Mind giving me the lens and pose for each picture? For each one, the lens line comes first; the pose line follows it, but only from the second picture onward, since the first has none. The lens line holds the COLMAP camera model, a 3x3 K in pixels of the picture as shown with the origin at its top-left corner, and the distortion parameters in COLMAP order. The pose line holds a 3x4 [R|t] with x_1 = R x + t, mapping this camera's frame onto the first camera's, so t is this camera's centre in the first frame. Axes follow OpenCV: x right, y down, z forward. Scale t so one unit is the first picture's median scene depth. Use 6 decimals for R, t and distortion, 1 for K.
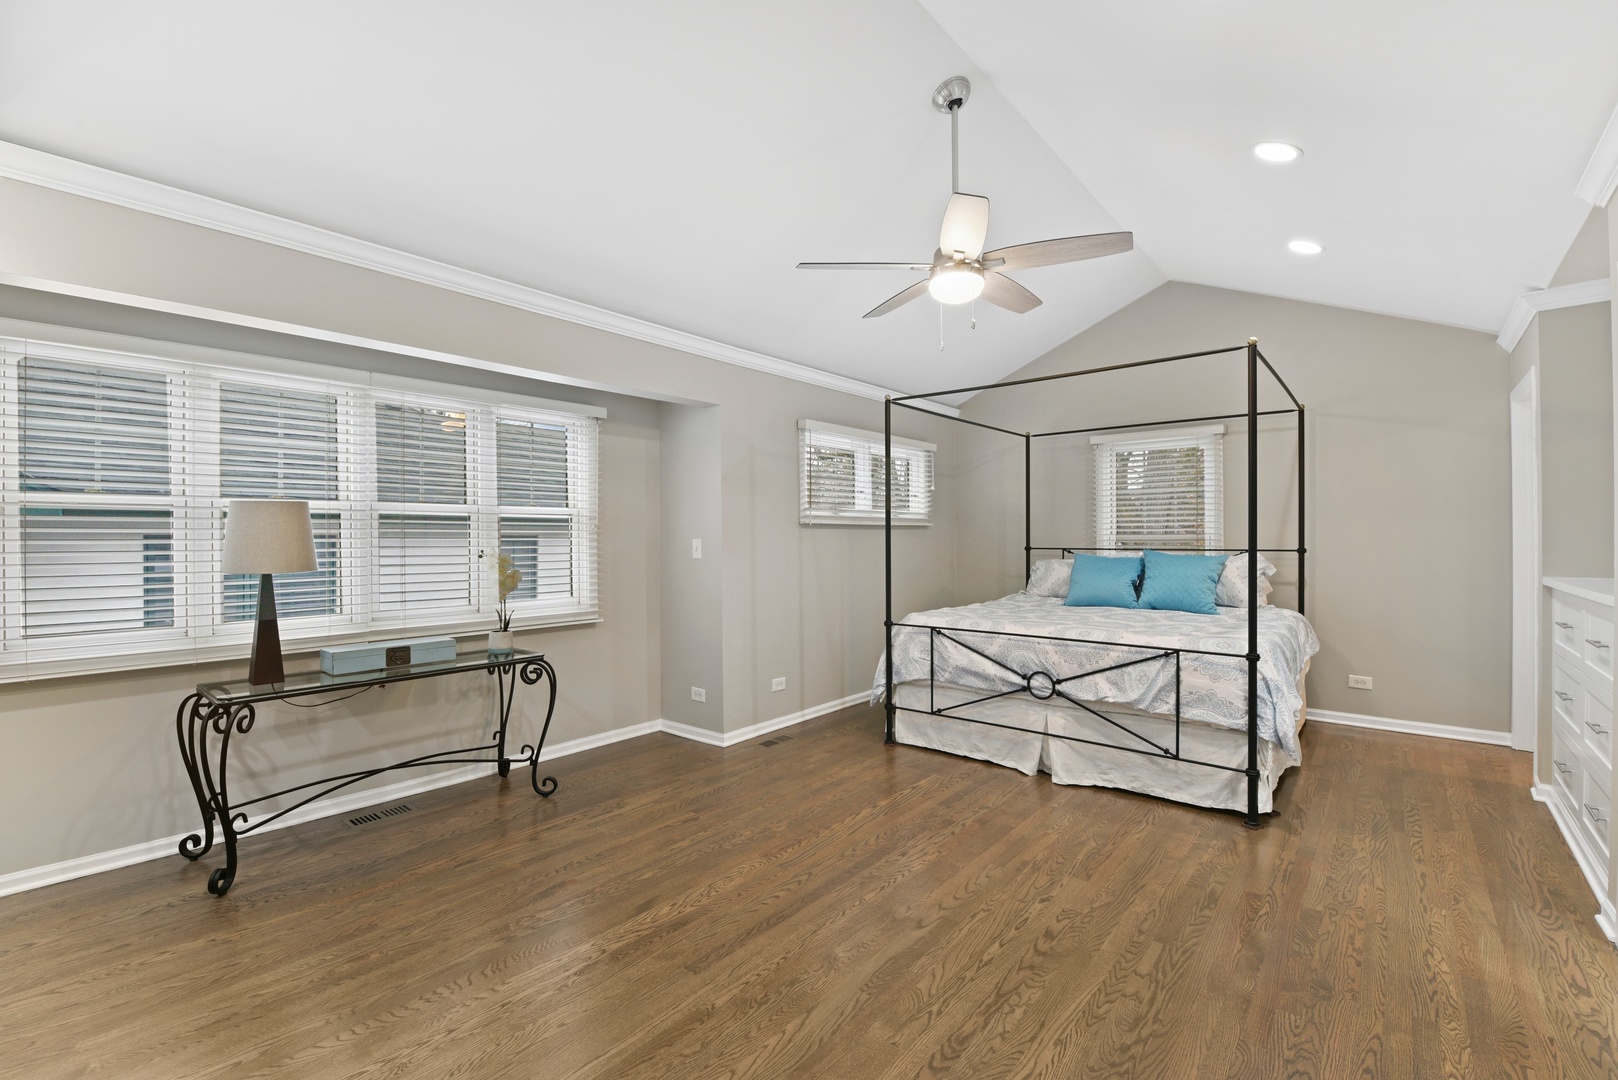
lens RADIAL K [[701.7, 0, 806.8], [0, 701.7, 538.2], [0, 0, 1]] dist [-0.012358, -0.000746]
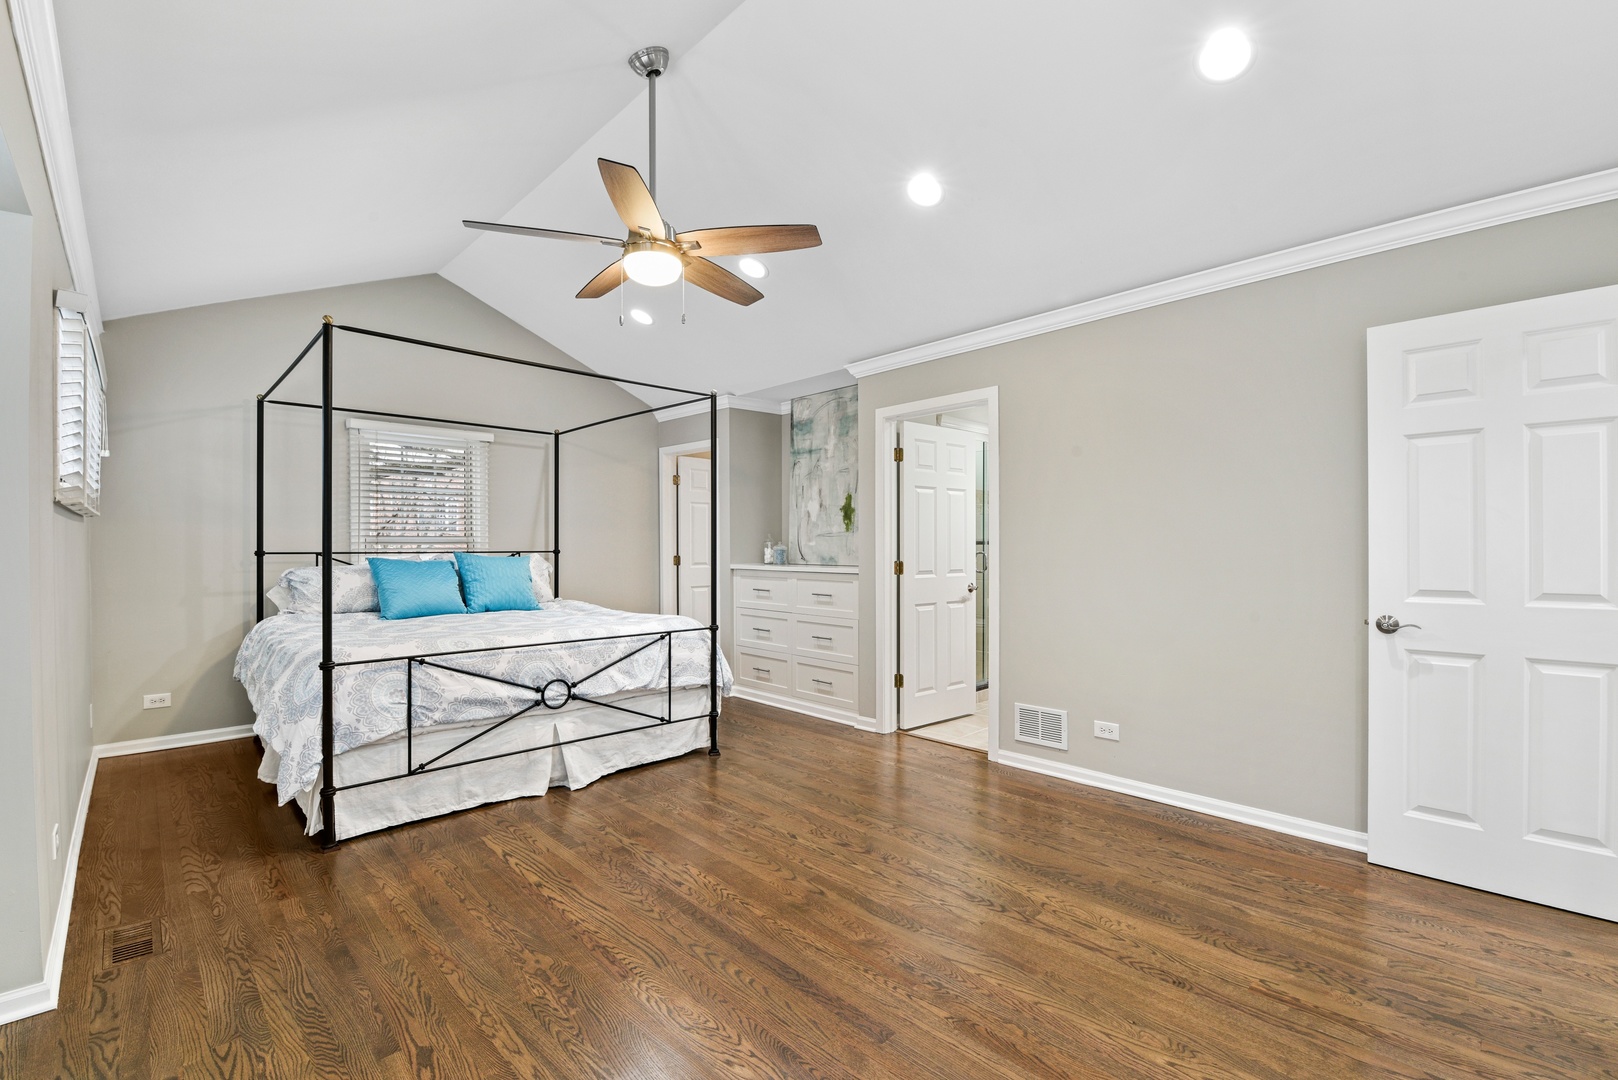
lens RADIAL K [[701.7, 0, 817.3], [0, 701.7, 548.4], [0, 0, 1]] dist [-0.012358, -0.000746]
pose [[0.096579, -0.002964, 0.995321, -0.573776], [0.000927, 0.999995, 0.002888, 0.012376], [-0.995325, 0.000644, 0.096581, 0.565822]]
